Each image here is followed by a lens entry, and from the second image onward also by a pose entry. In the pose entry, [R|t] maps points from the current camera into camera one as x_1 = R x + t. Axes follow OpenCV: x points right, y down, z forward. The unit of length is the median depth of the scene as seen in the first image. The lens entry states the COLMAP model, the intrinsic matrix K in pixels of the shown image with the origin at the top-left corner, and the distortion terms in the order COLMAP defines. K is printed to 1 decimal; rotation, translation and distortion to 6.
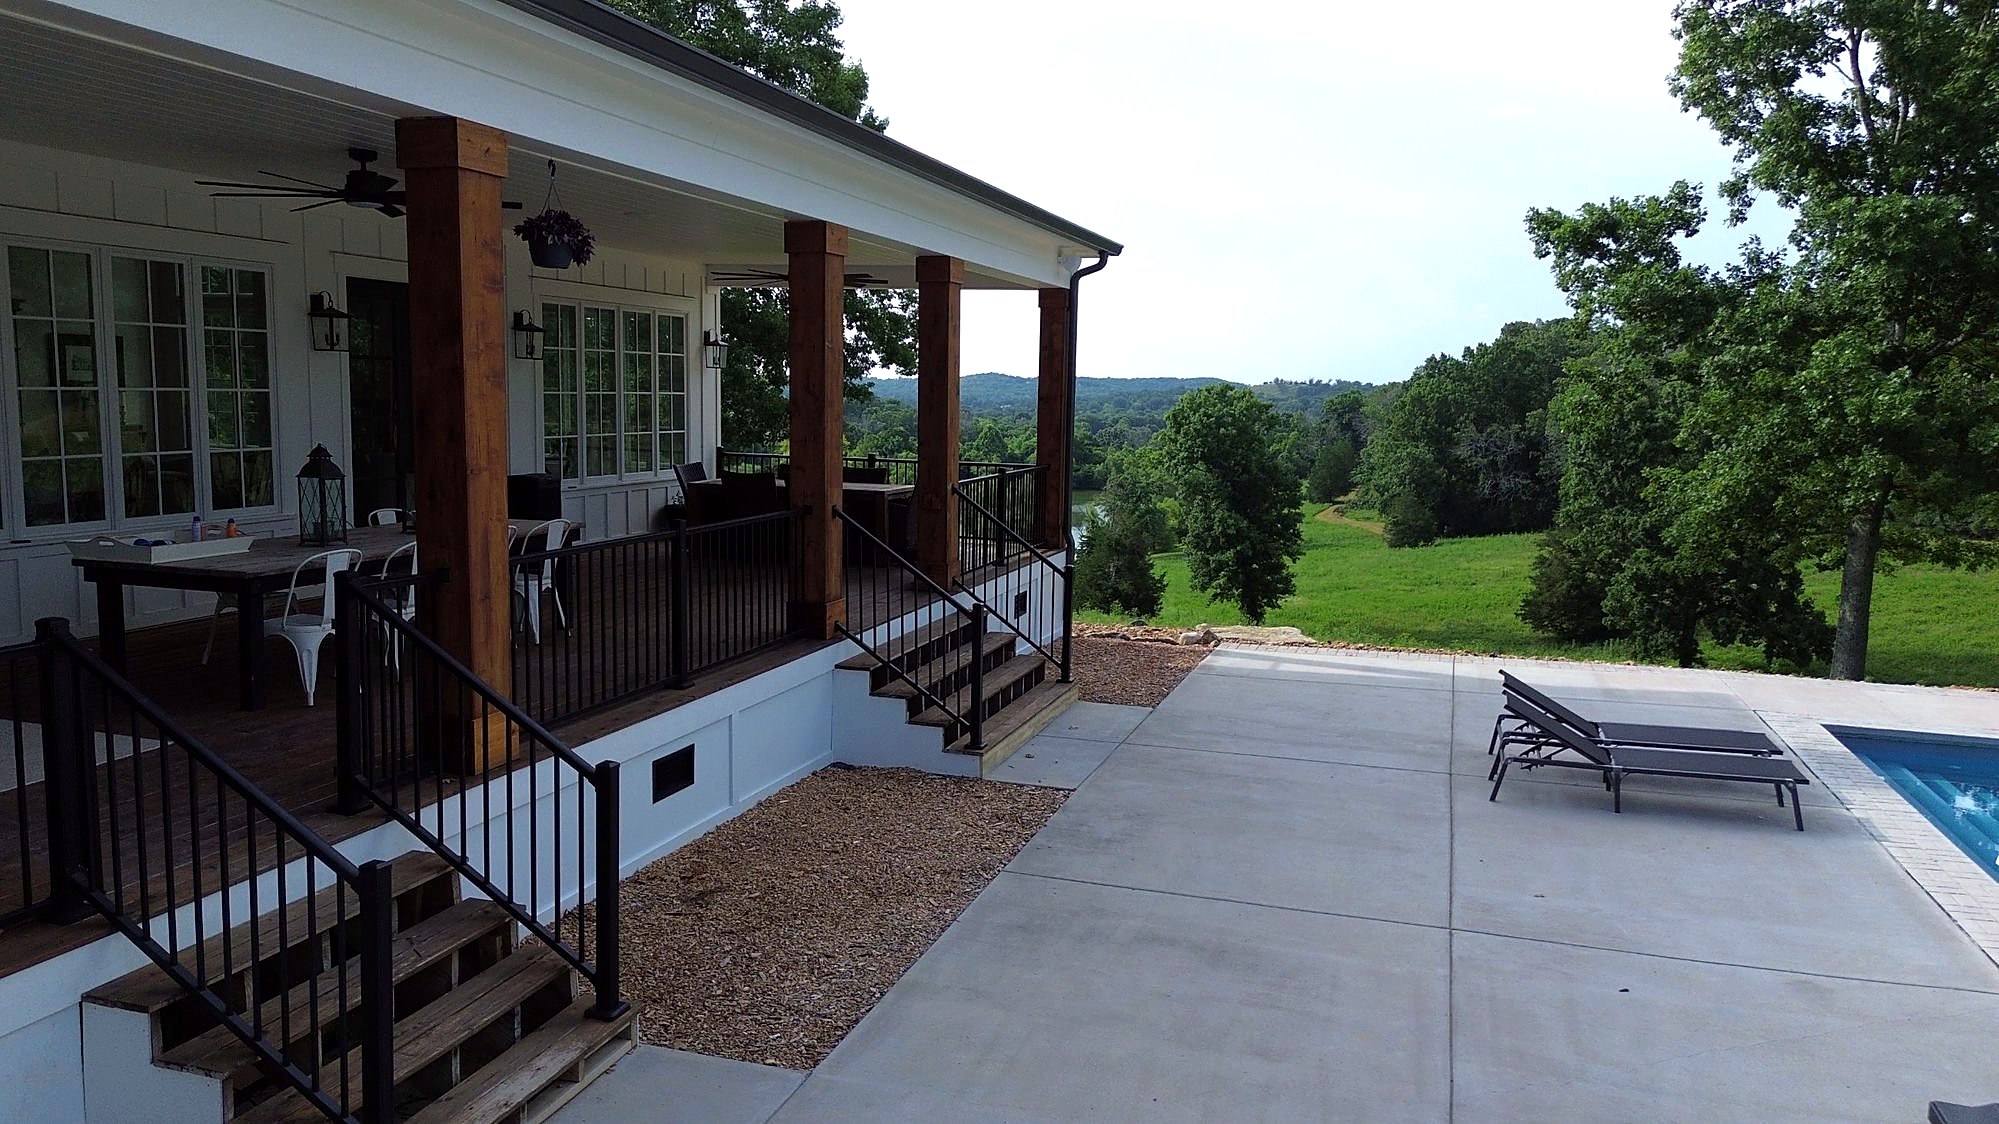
lens RADIAL K [[1435.2, 0, 999.5], [0, 1435.2, 562.0], [0, 0, 1]] dist [0.066082, -0.001846]
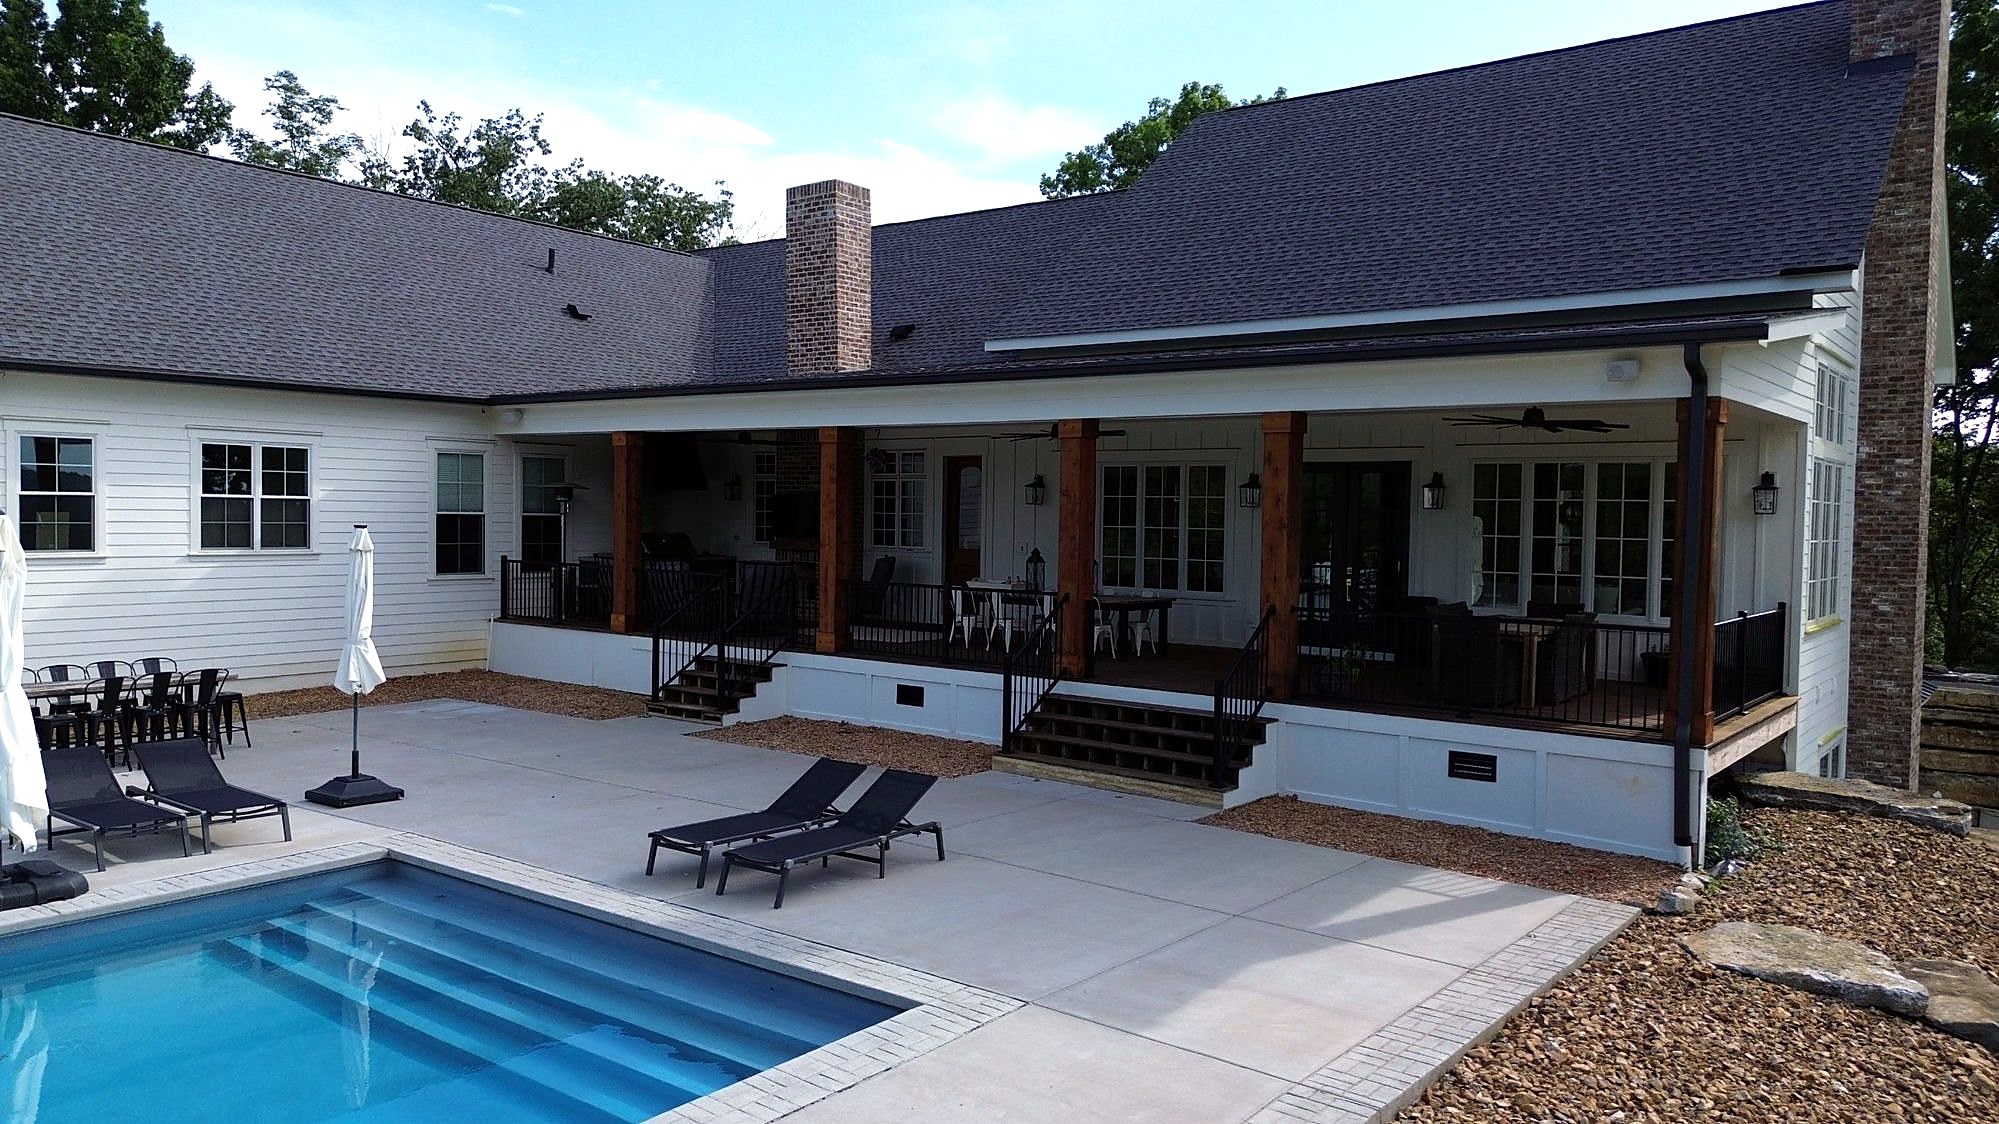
lens RADIAL K [[1435.2, 0, 999.5], [0, 1435.2, 562.0], [0, 0, 1]] dist [0.066082, -0.001846]
pose [[-0.351727, 0.005807, -0.936085, 1.557119], [-0.138838, 0.988598, 0.058300, -0.174134], [0.925749, 0.150470, -0.346910, 1.656091]]
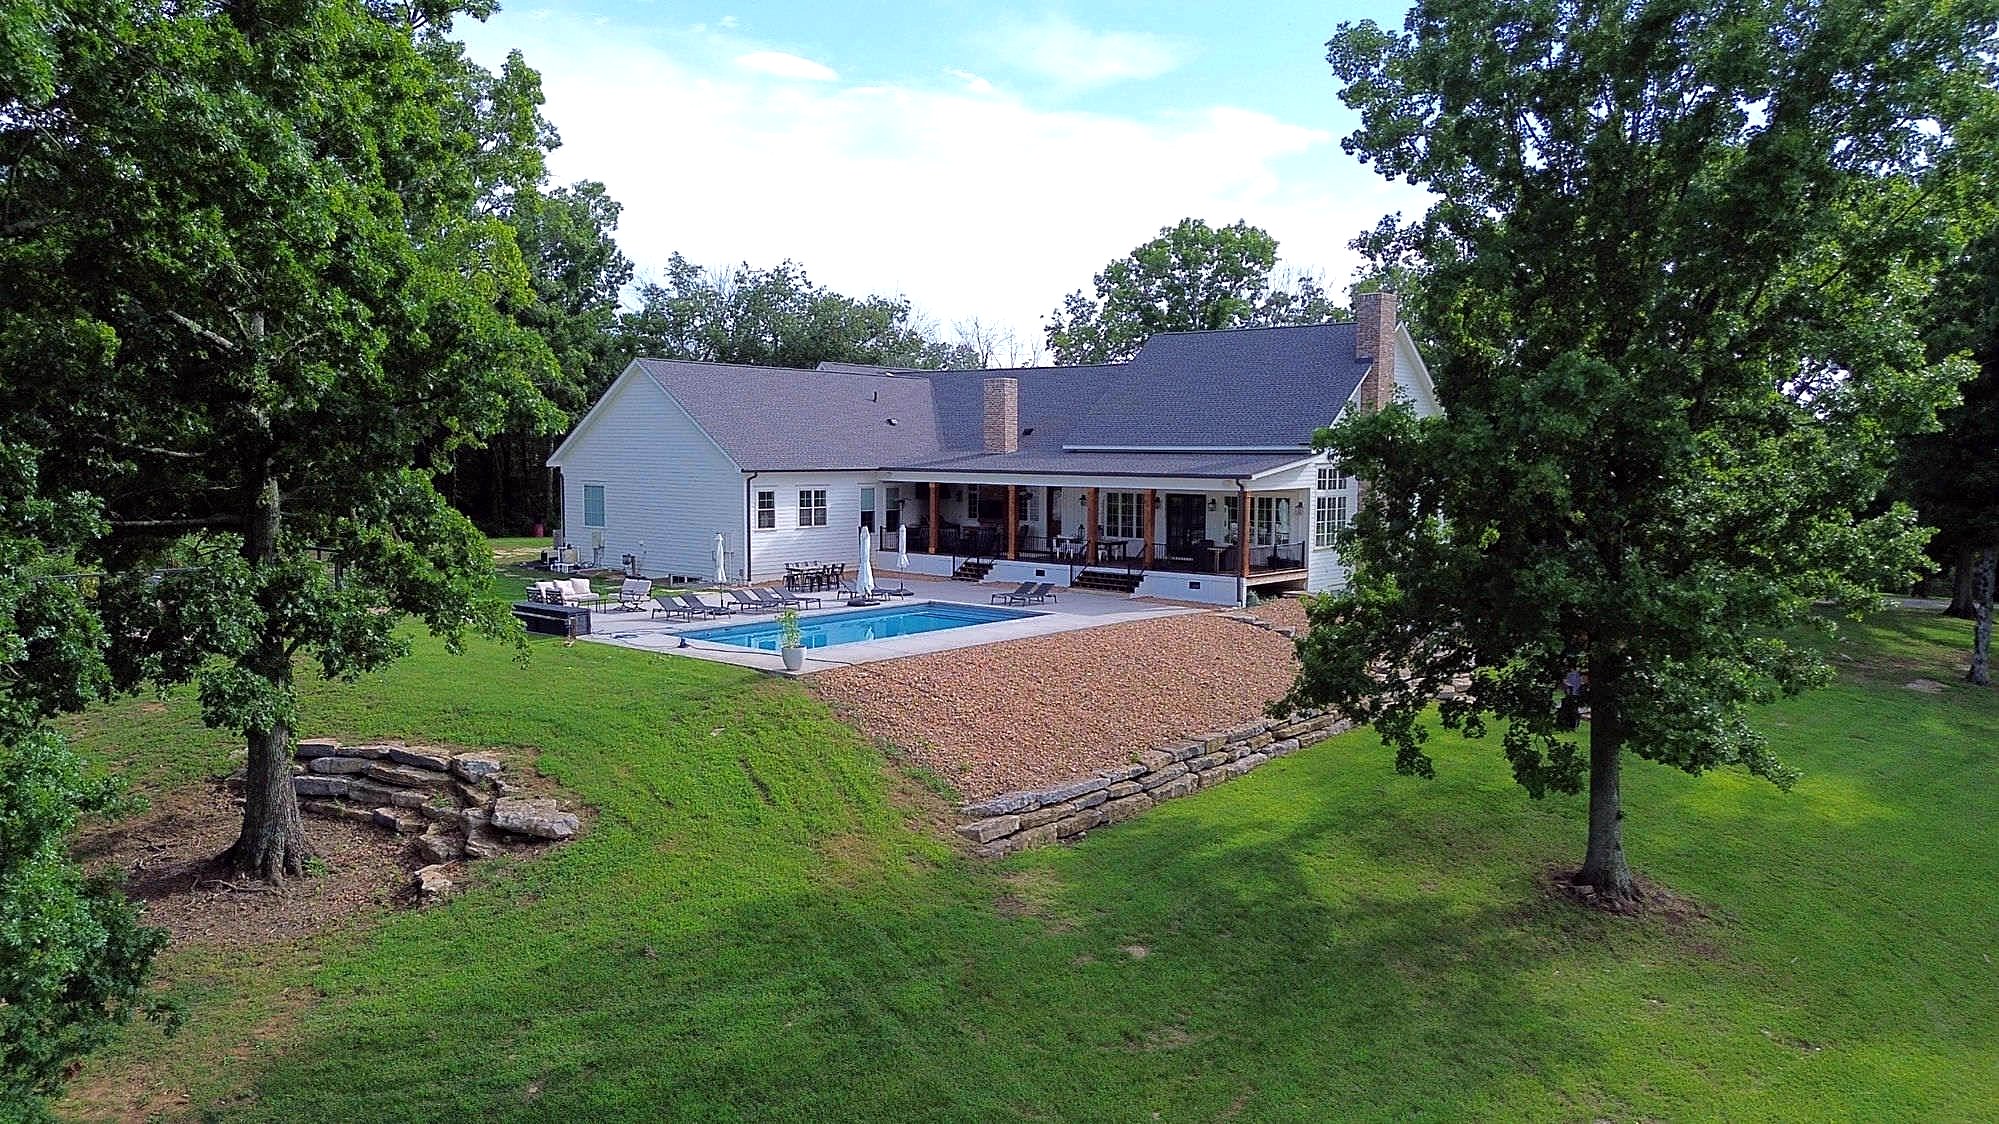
lens RADIAL K [[1435.2, 0, 999.5], [0, 1435.2, 562.0], [0, 0, 1]] dist [0.066082, -0.001846]
pose [[-0.395135, 0.050167, -0.917252, 5.329268], [-0.127706, 0.985812, 0.108930, -0.541291], [0.909703, 0.160180, -0.383122, 3.025599]]
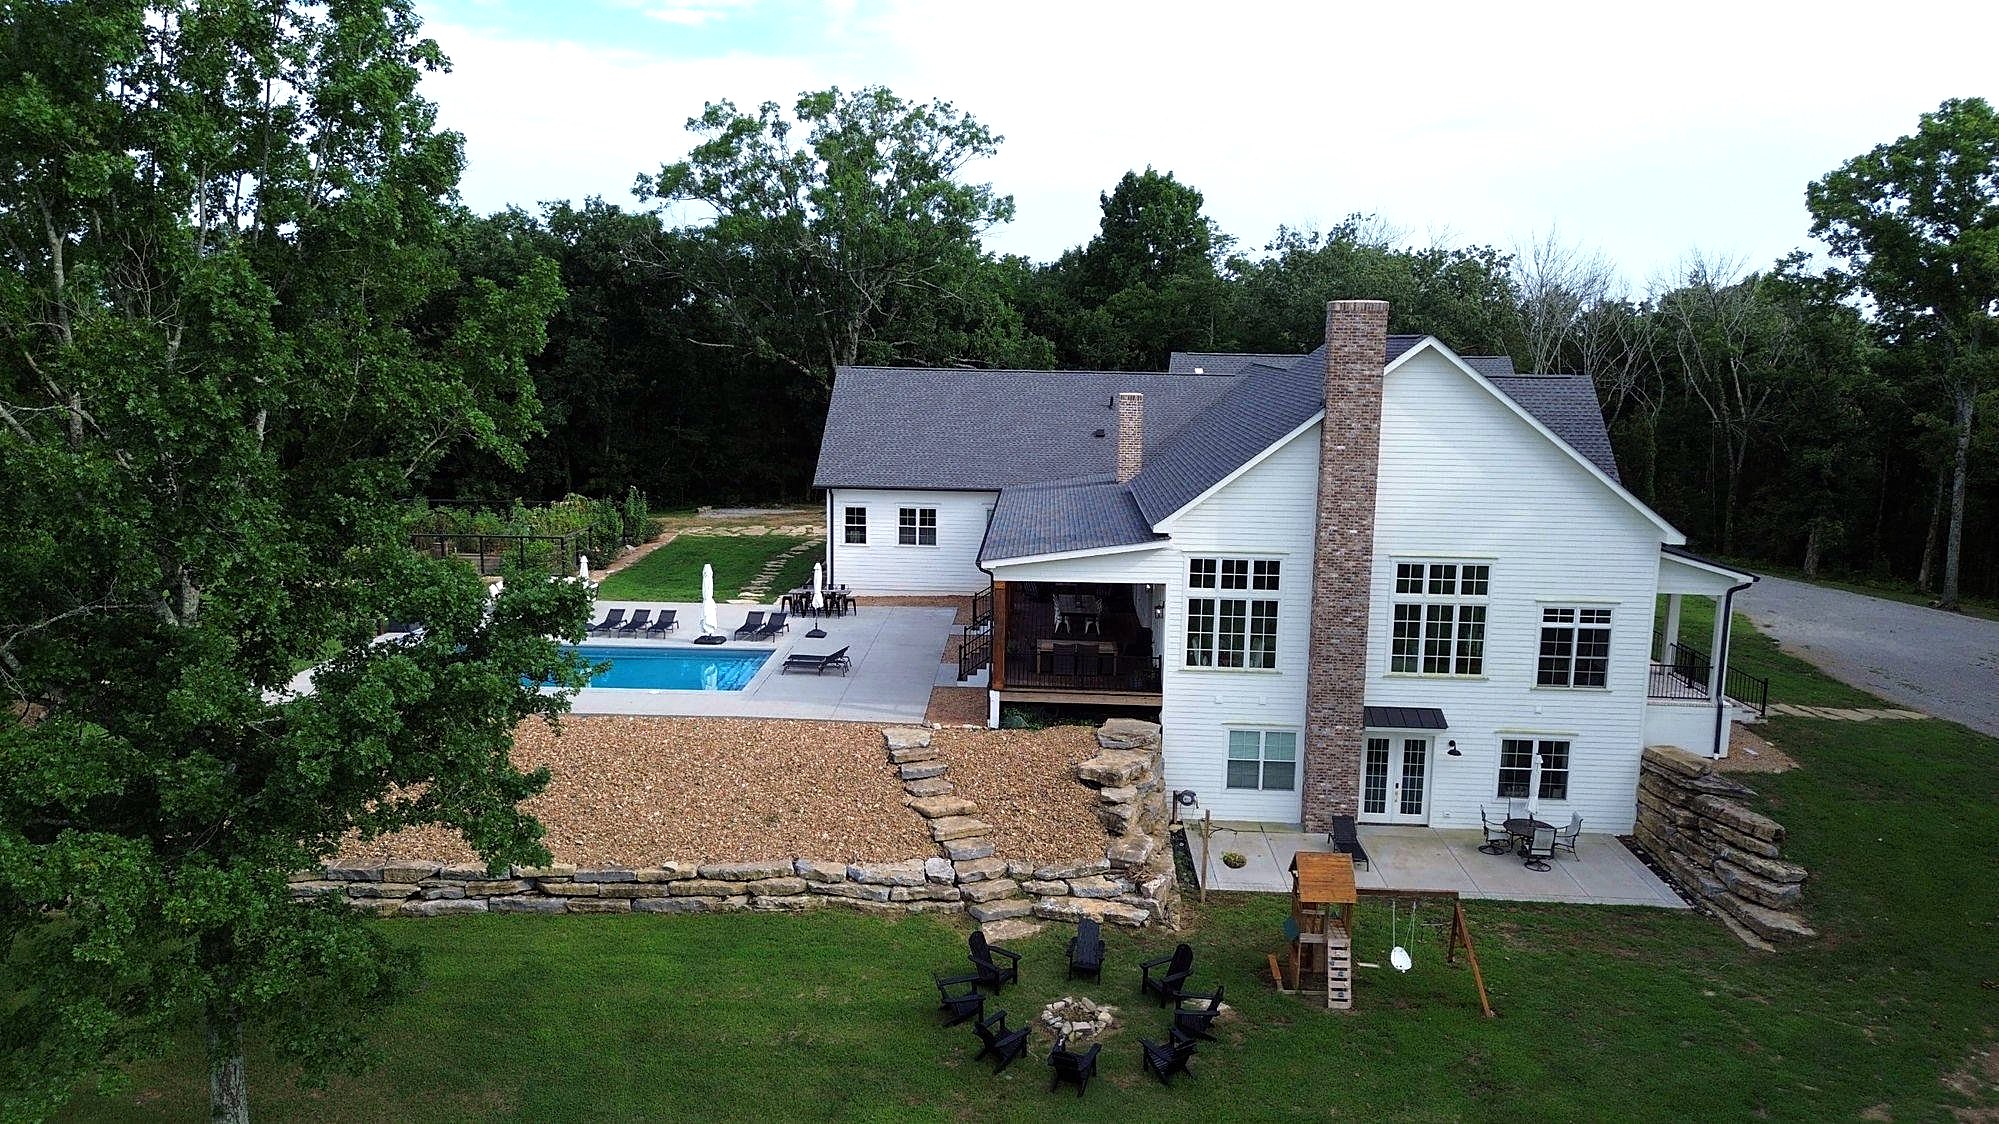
lens RADIAL K [[1435.2, 0, 999.5], [0, 1435.2, 562.0], [0, 0, 1]] dist [0.066082, -0.001846]
pose [[-0.964742, 0.002260, -0.263189, 1.155198], [-0.071244, 0.960390, 0.269398, -1.496351], [0.253373, 0.278650, -0.926367, 5.571414]]
